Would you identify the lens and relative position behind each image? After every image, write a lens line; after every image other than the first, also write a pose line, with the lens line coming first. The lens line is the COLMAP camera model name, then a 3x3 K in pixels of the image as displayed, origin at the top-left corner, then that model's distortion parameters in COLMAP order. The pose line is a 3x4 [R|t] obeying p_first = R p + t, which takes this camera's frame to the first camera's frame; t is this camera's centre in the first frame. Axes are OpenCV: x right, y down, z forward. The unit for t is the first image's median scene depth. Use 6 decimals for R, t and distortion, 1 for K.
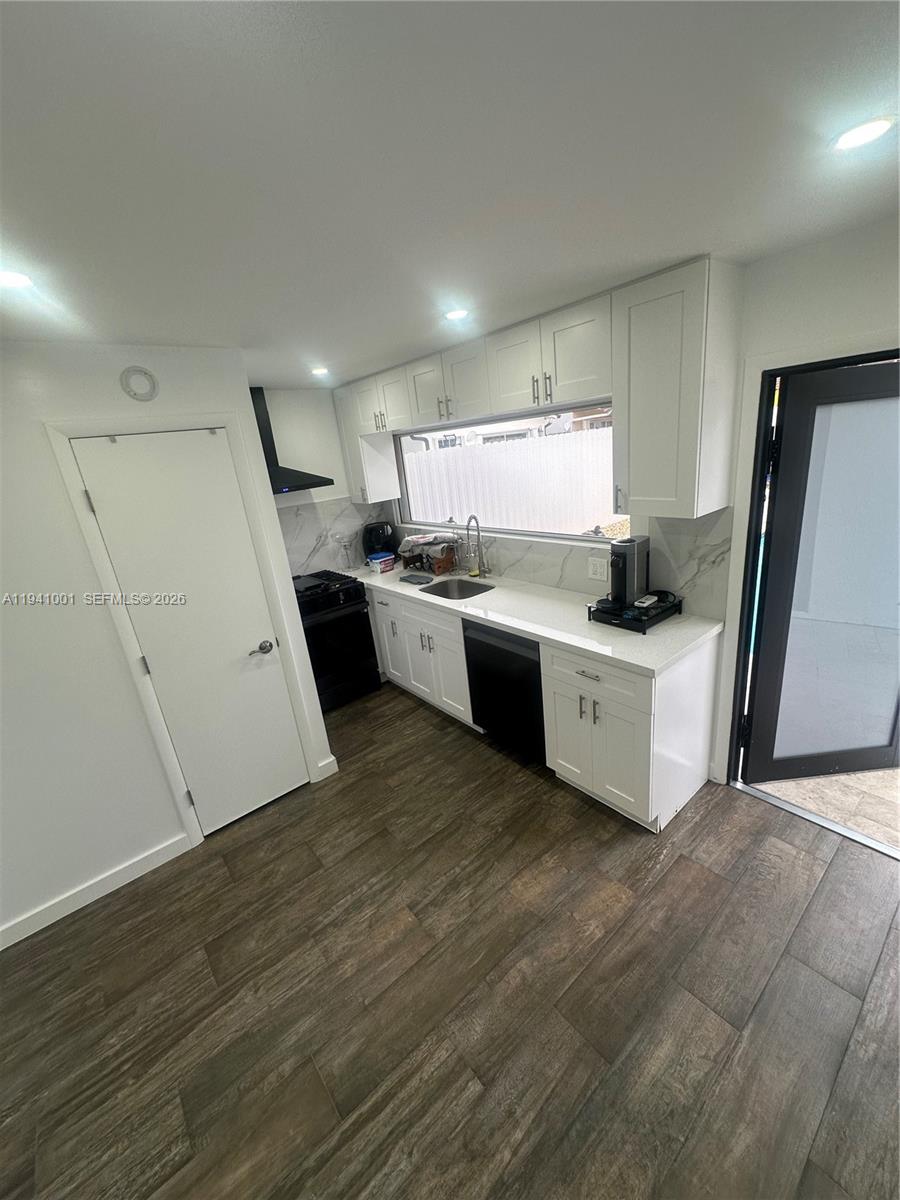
lens RADIAL K [[479.1, 0, 450.0], [0, 479.1, 600.0], [0, 0, 1]] dist [-0.001190, 0.000016]
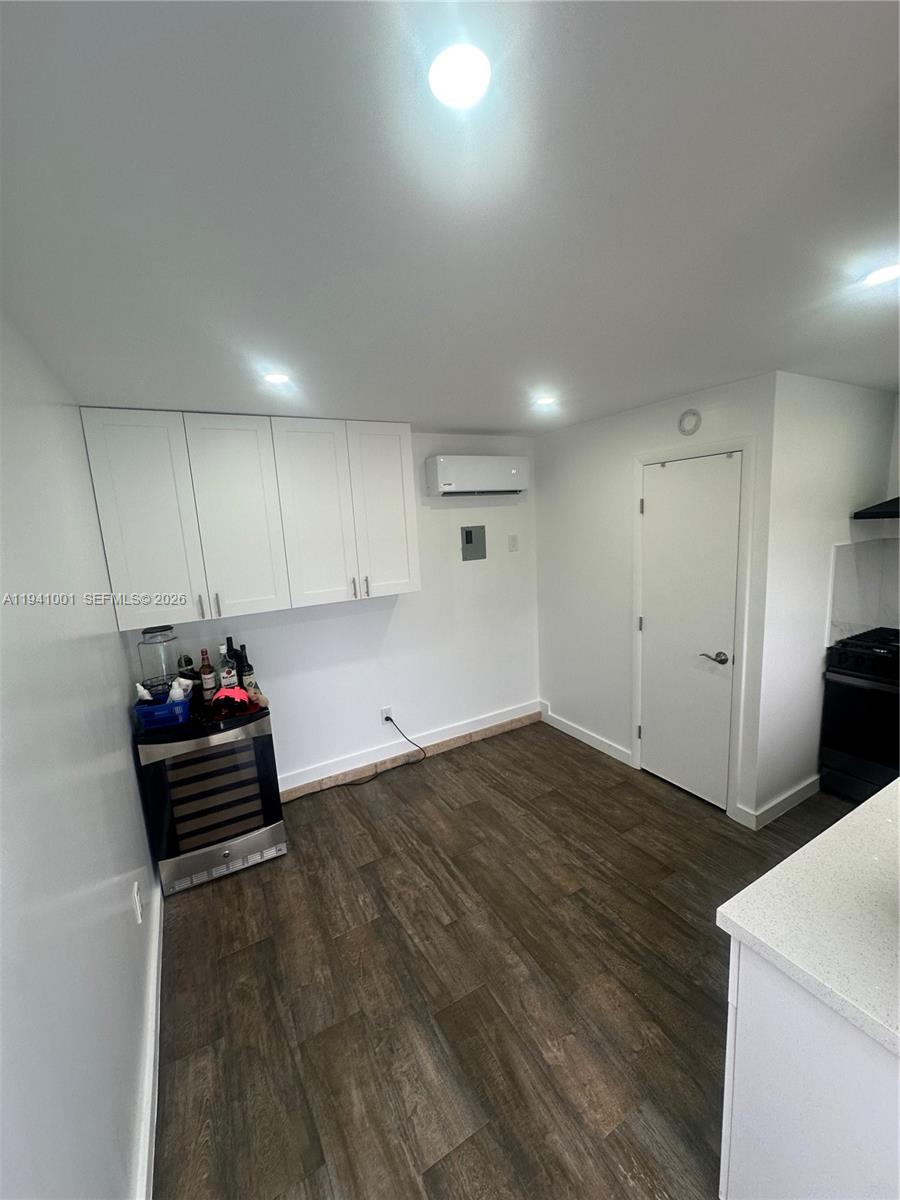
lens RADIAL K [[479.1, 0, 450.0], [0, 479.1, 600.0], [0, 0, 1]] dist [-0.001190, 0.000016]
pose [[-0.169648, 0.278293, -0.945395, 0.964804], [-0.235207, 0.920145, 0.313067, -0.297027], [0.957025, 0.275475, -0.090645, 0.713633]]
